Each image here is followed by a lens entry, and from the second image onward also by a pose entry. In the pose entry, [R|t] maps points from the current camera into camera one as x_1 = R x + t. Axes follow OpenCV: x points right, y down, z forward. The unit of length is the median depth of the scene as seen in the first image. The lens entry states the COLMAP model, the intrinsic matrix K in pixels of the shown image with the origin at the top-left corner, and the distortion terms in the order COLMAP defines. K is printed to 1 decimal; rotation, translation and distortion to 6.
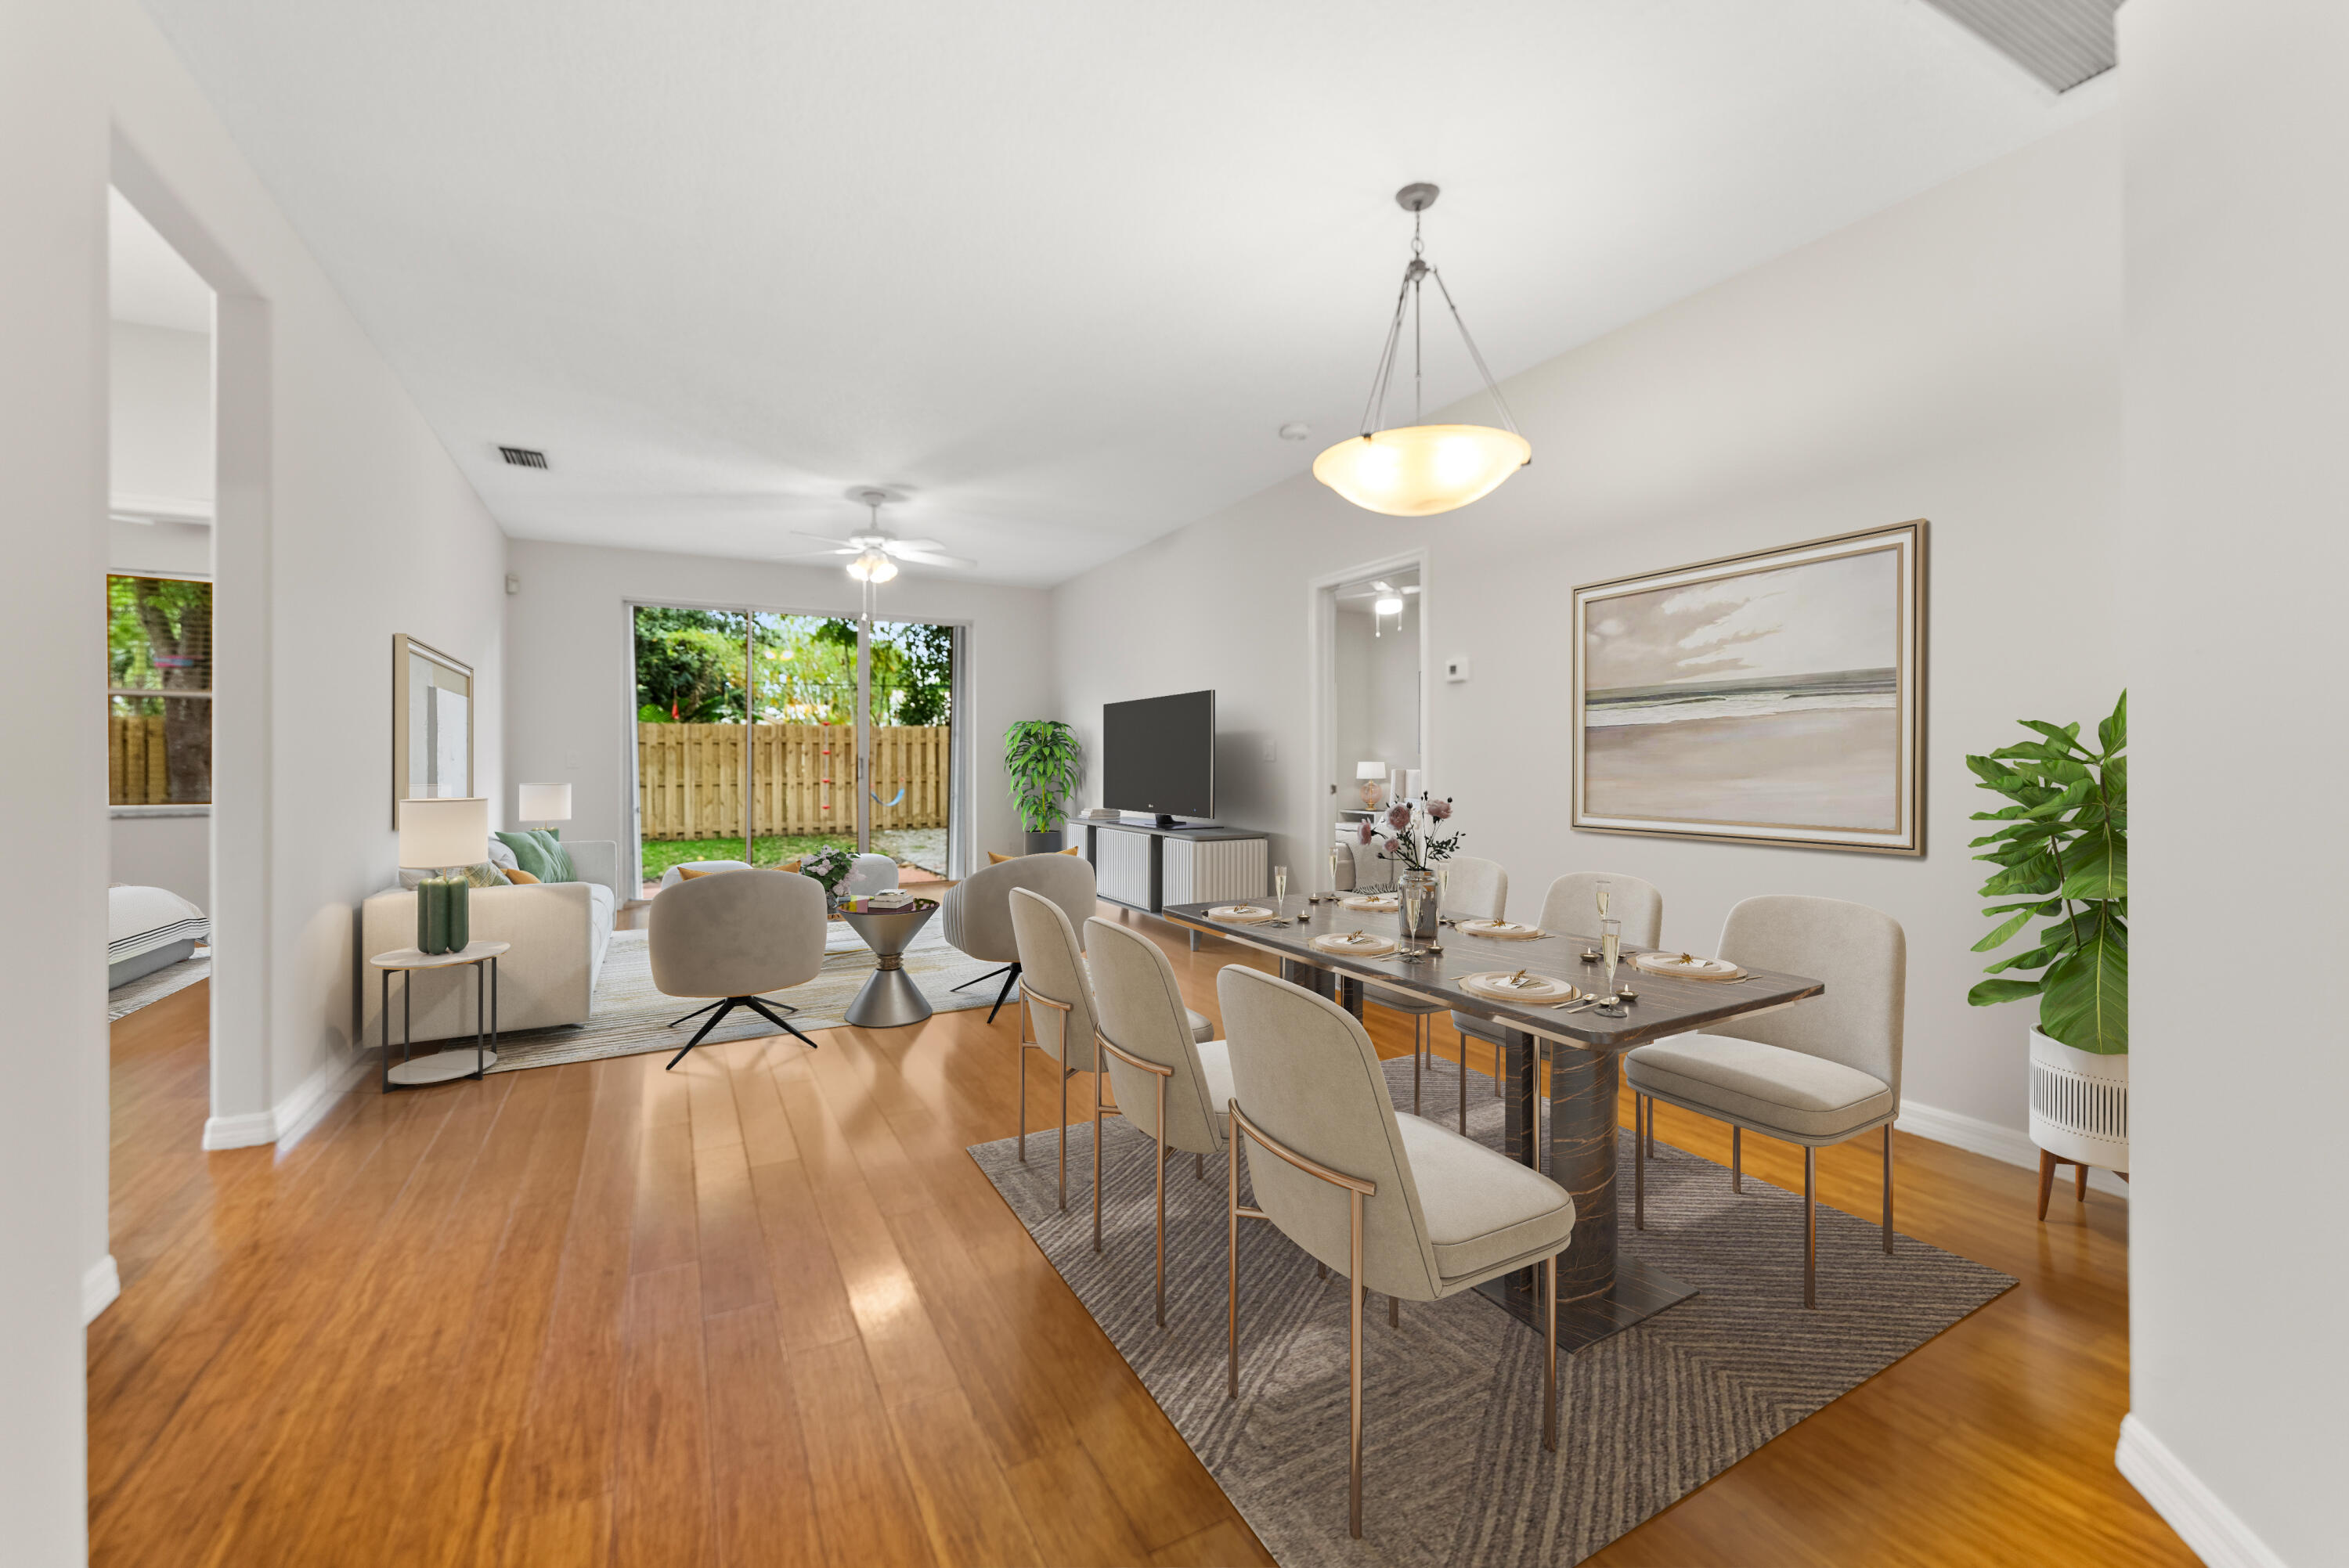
lens RADIAL K [[954.1, 0, 1192.3], [0, 954.1, 763.2], [0, 0, 1]] dist [0.000367, -0.000748]
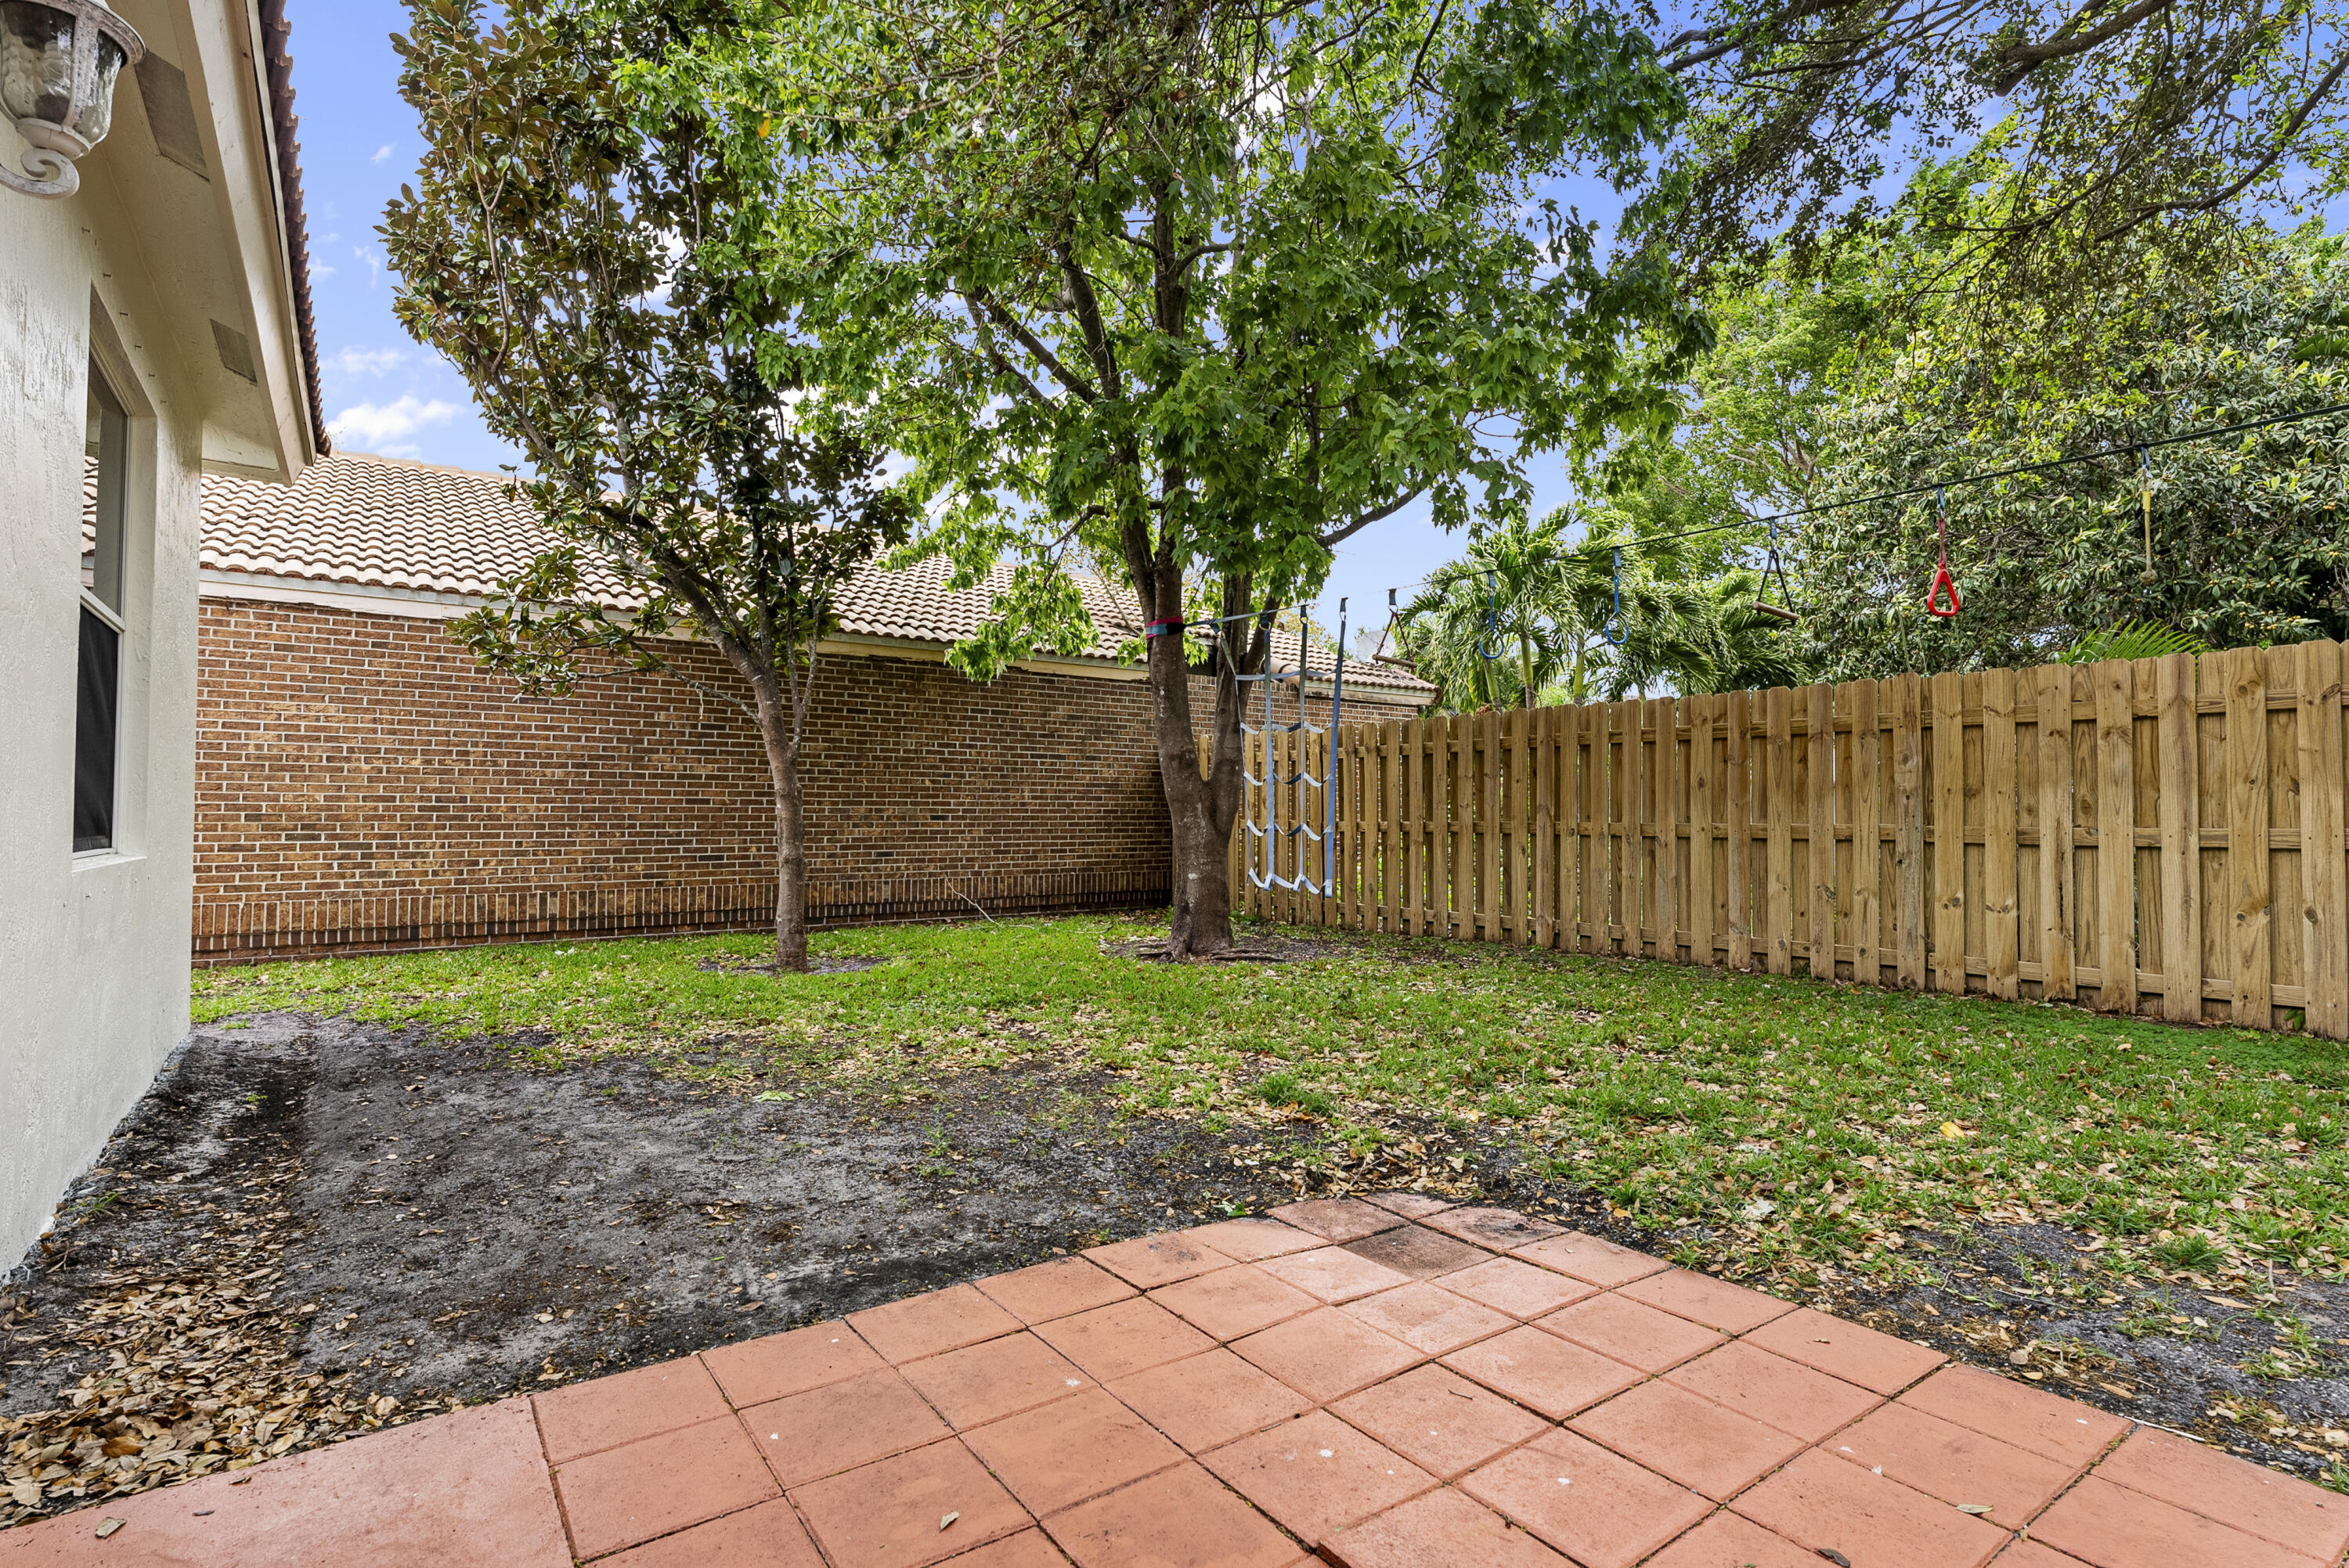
lens RADIAL K [[1128.5, 0, 1165.5], [0, 1128.5, 789.0], [0, 0, 1]] dist [-0.002530, -0.000990]
pose [[0.127281, -0.016579, -0.991728, -0.198112], [-0.013618, 0.999737, -0.018461, 0.015382], [0.991773, 0.015855, 0.127022, 0.621708]]
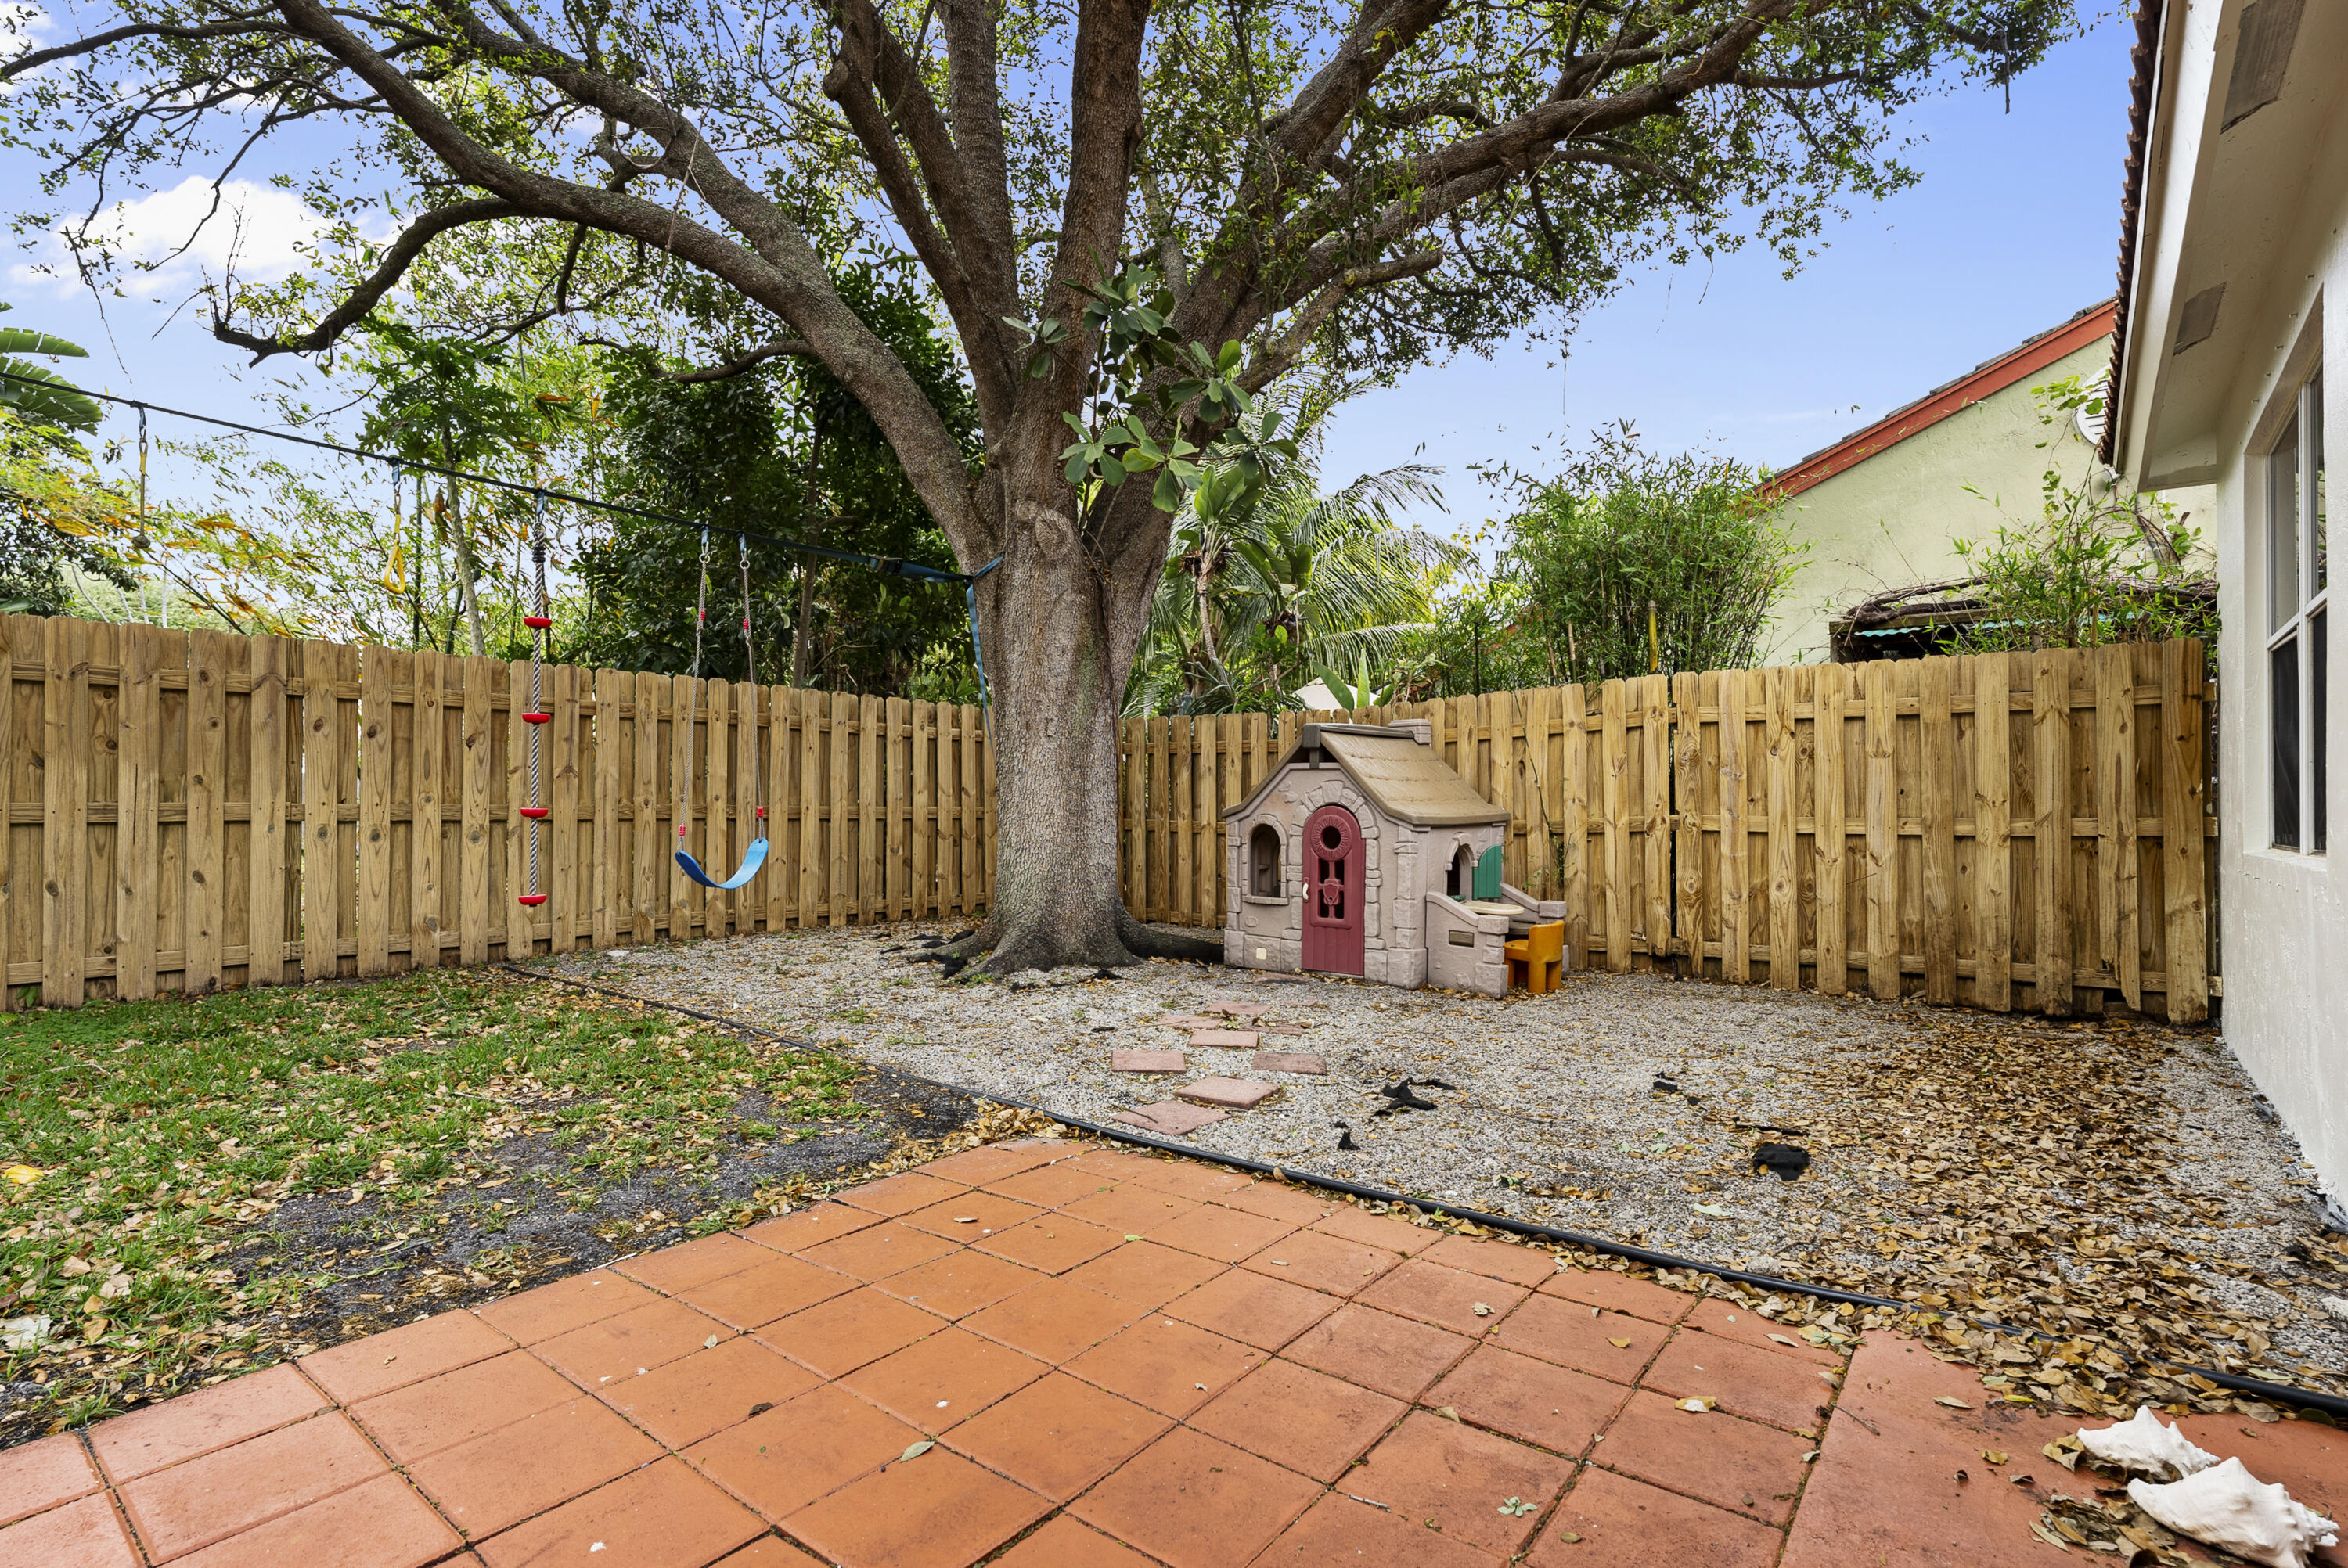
lens RADIAL K [[1127.9, 0, 1191.1], [0, 1127.9, 795.7], [0, 0, 1]] dist [-0.002530, -0.000990]
pose [[0.923626, 0.010751, 0.383145, -0.307364], [-0.006013, 0.999890, -0.013560, 0.016886], [-0.383248, 0.010221, 0.923589, 0.557811]]
